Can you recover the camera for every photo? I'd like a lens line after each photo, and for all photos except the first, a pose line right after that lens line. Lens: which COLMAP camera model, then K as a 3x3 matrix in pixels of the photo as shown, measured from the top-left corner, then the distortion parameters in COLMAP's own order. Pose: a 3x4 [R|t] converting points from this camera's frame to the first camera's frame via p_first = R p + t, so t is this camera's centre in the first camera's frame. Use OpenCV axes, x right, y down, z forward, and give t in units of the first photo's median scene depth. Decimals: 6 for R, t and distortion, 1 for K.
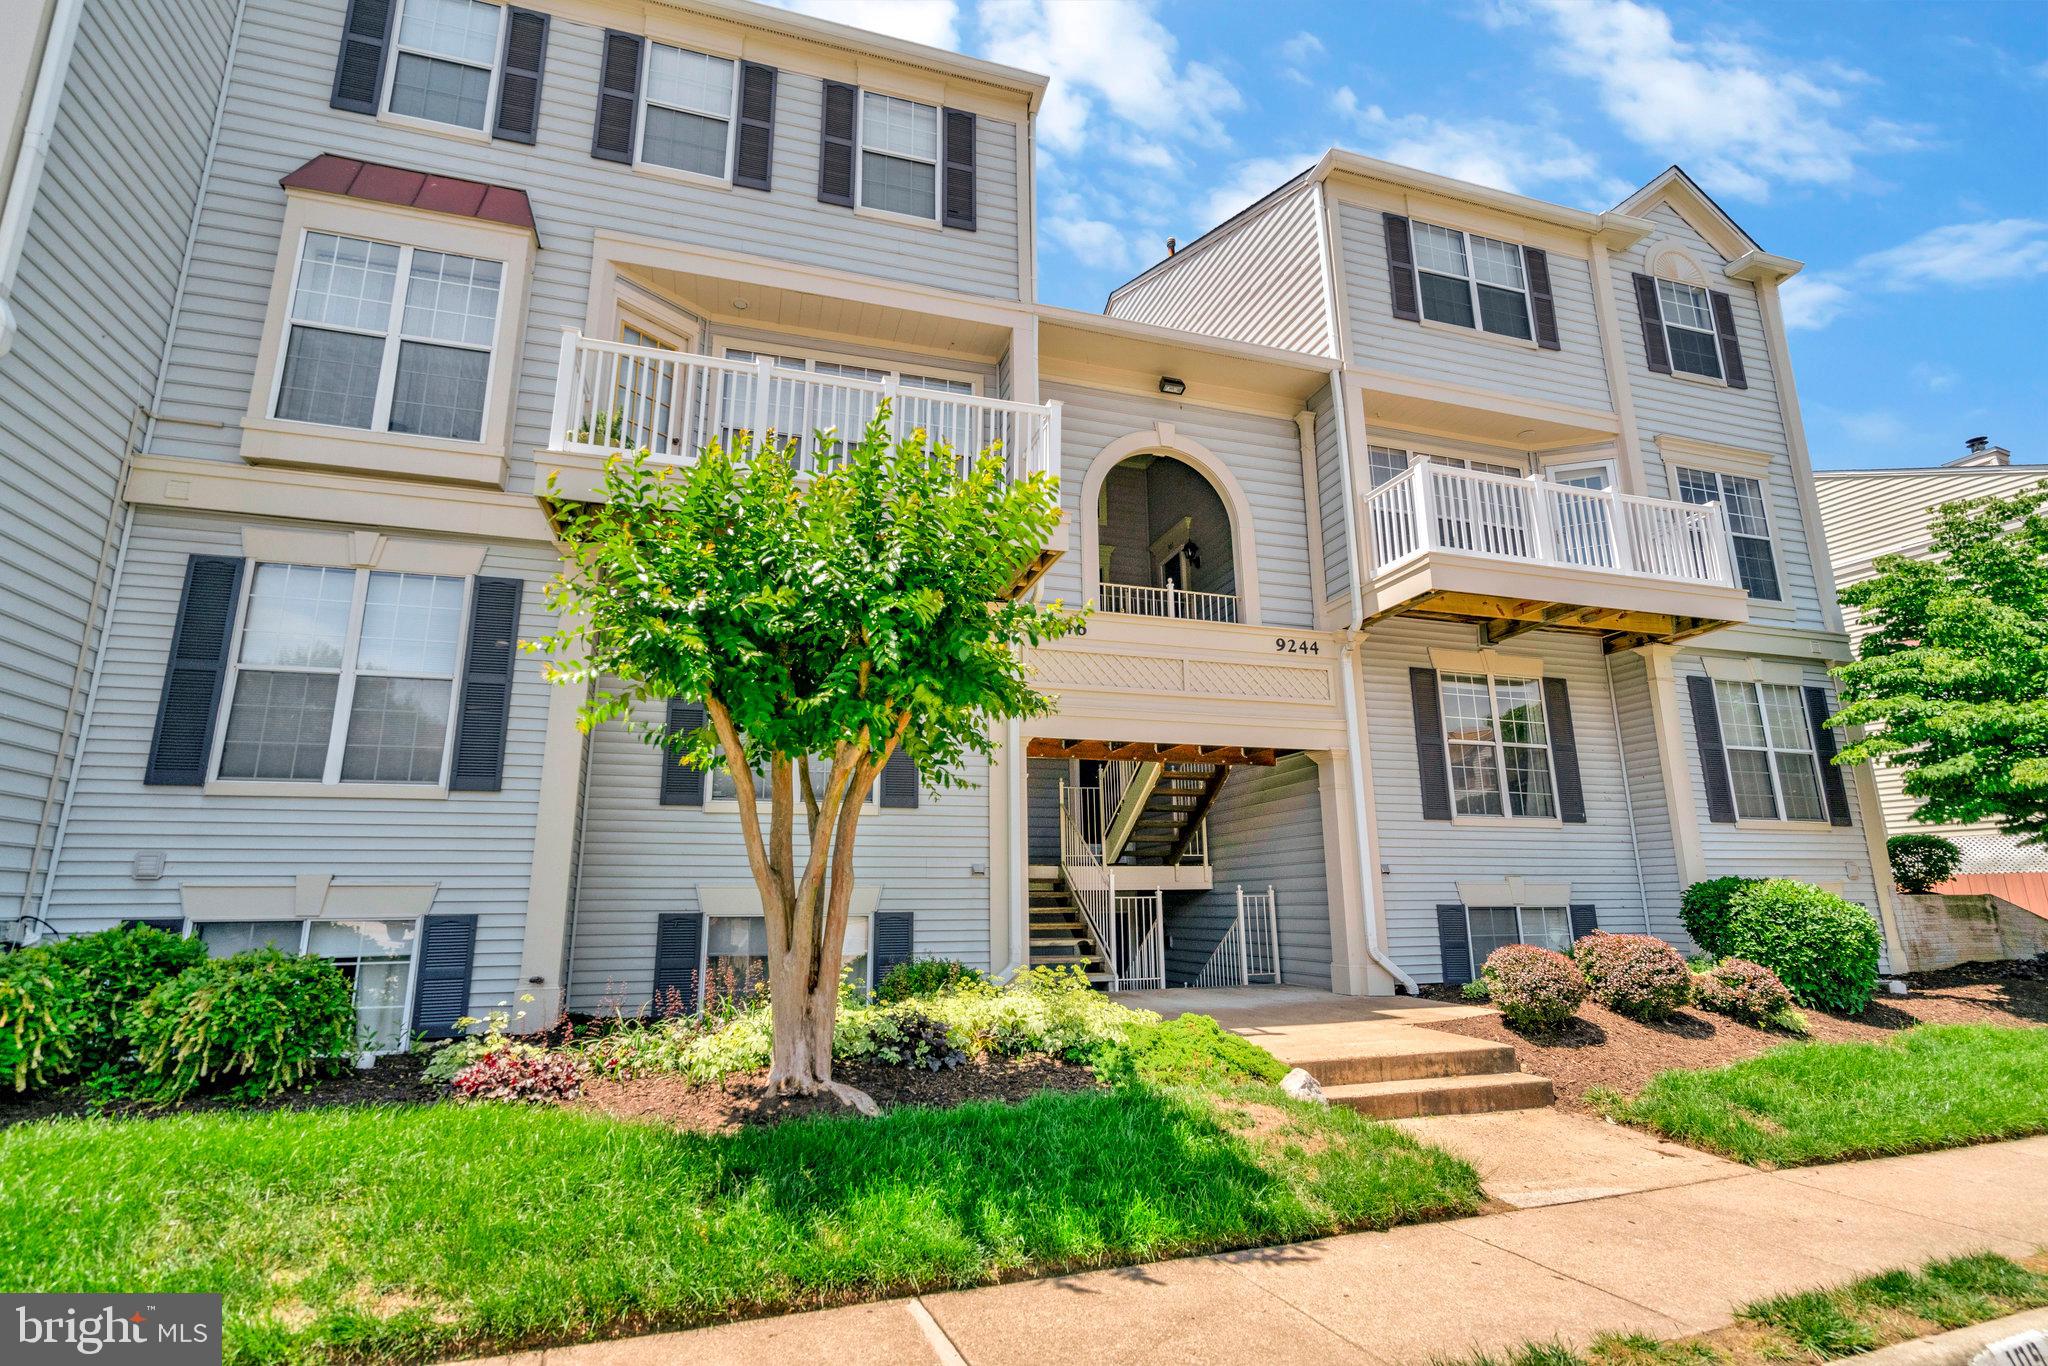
lens RADIAL K [[956.0, 0, 1024.0], [0, 956.0, 683.0], [0, 0, 1]] dist [-0.000771, -0.000108]
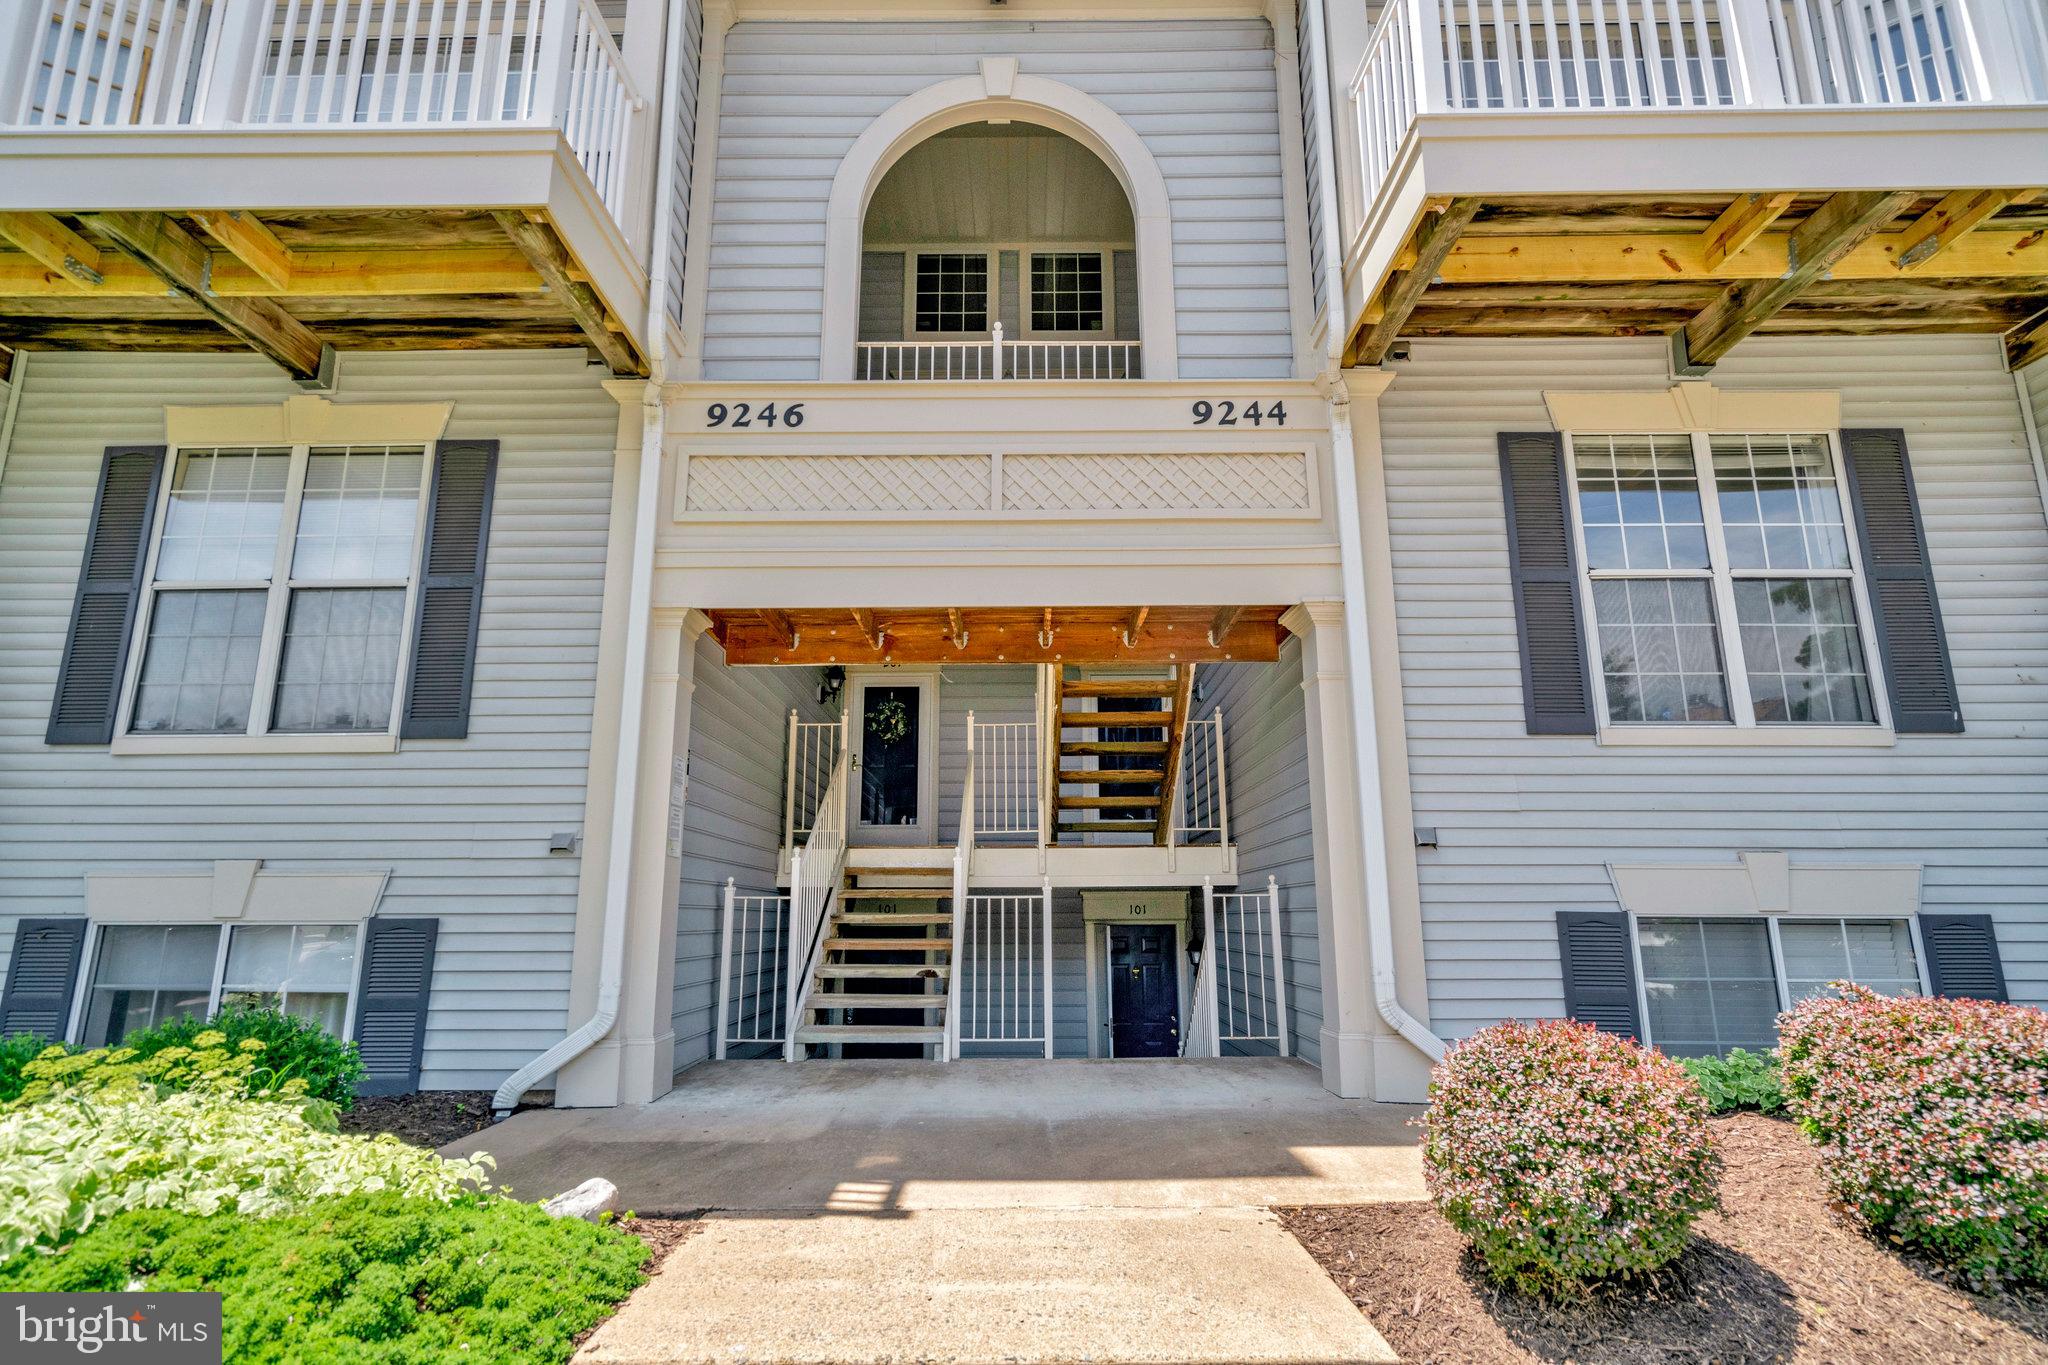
lens RADIAL K [[1043.5, 0, 1024.0], [0, 1043.5, 682.5], [0, 0, 1]] dist [0.004121, 0.001551]
pose [[0.952068, -0.061379, -0.299665, 0.330204], [0.064302, 0.997931, -0.000109, 0.098476], [0.299052, -0.019165, 0.954044, 0.415362]]
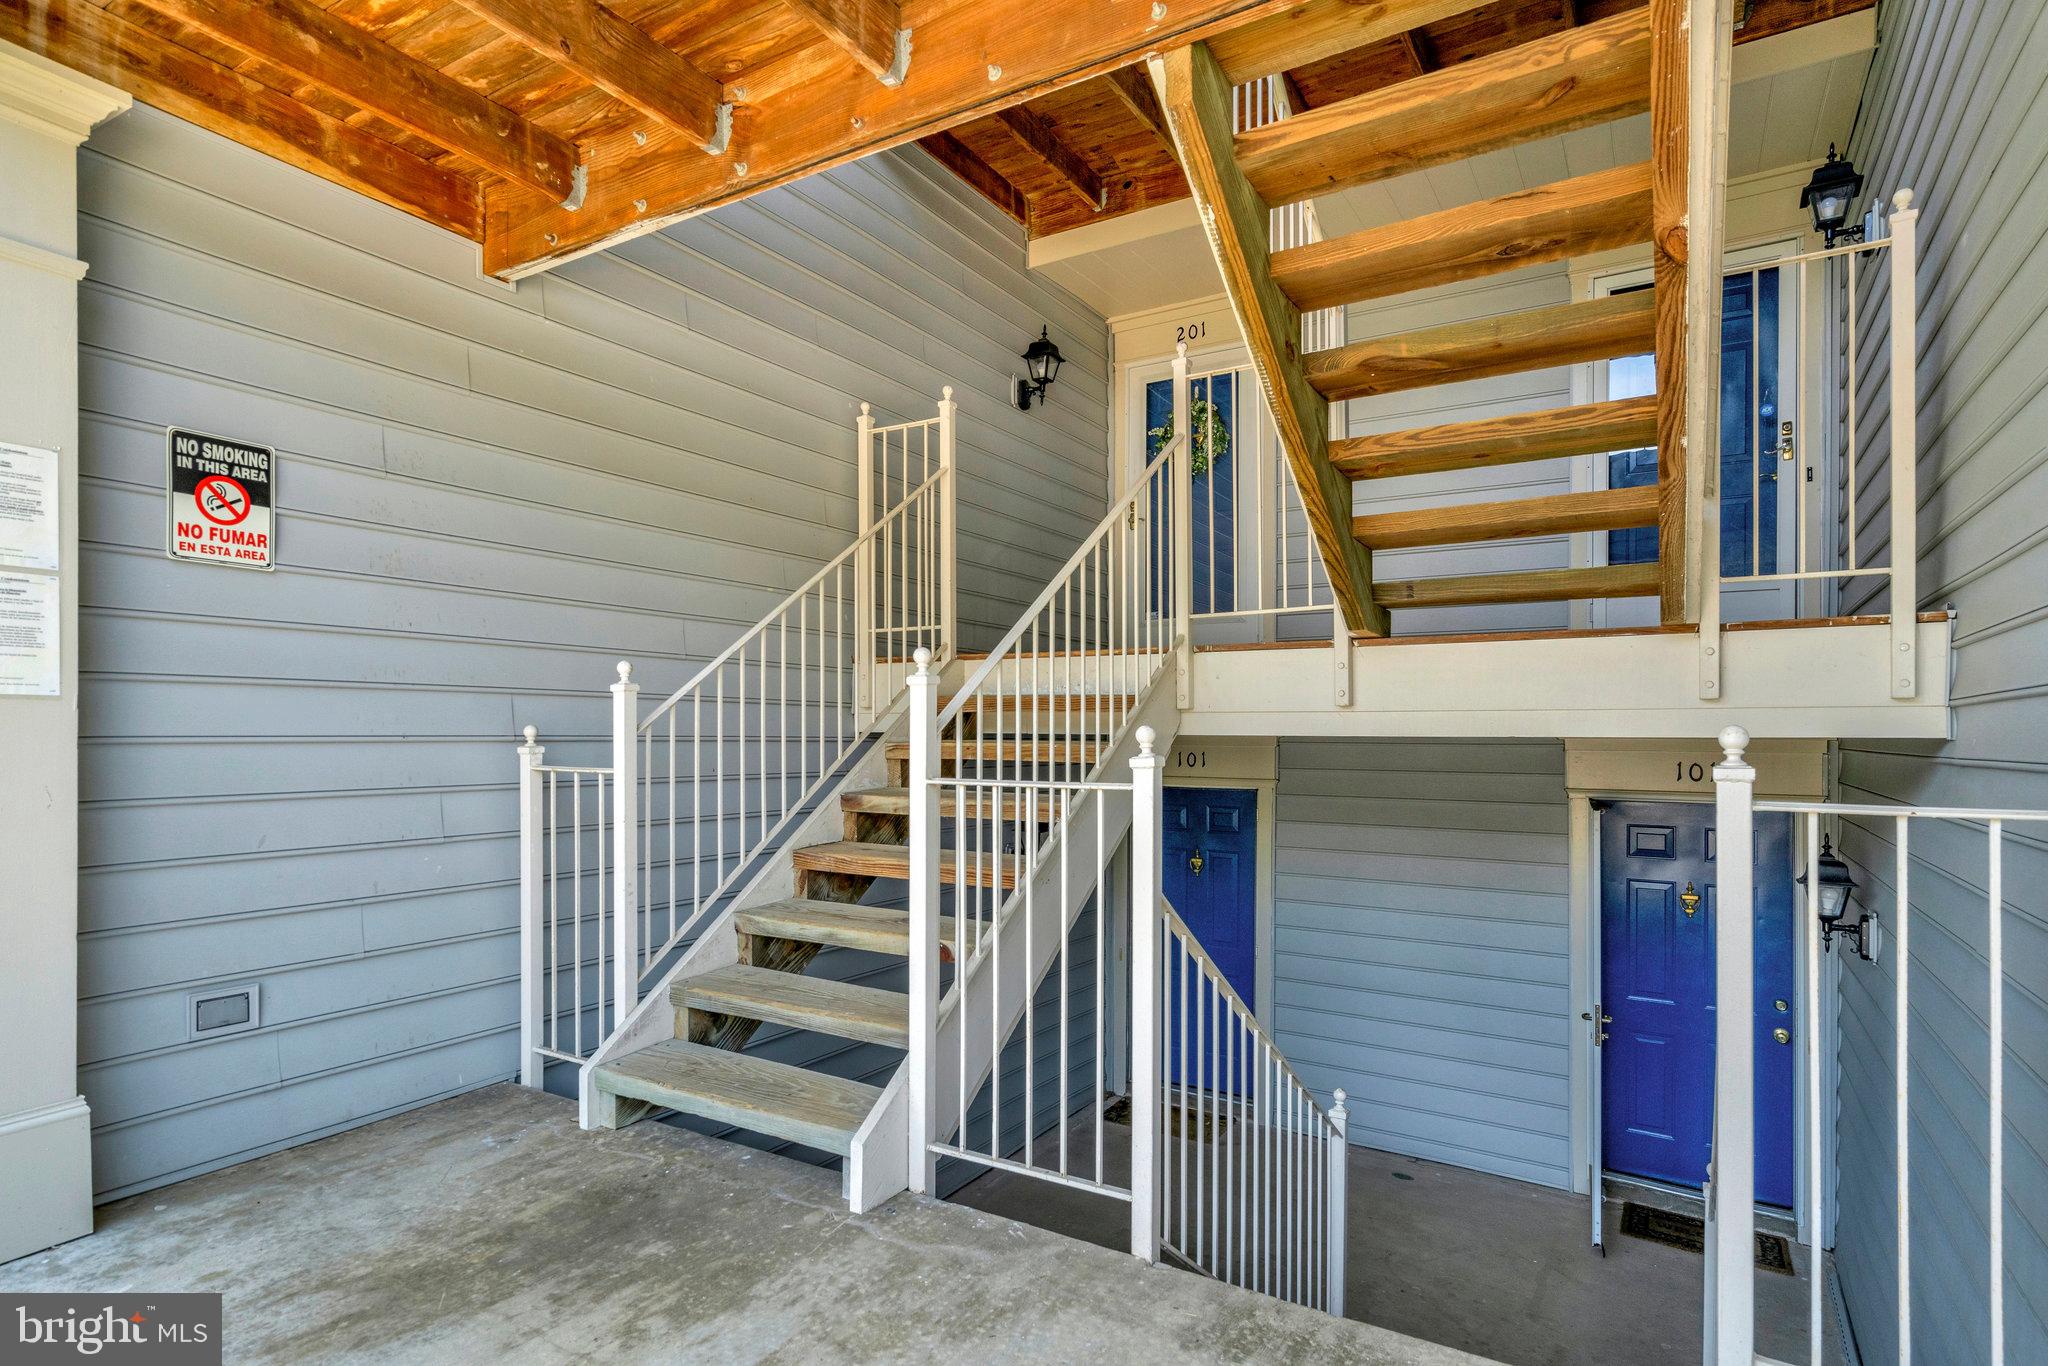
lens RADIAL K [[1043.5, 0, 1024.0], [0, 1043.5, 683.0], [0, 0, 1]] dist [0.004121, 0.001551]
pose [[0.627300, -0.013464, -0.778662, 0.296622], [0.166192, 0.979133, 0.116955, 0.179158], [0.760839, -0.202773, 0.616447, 0.878148]]
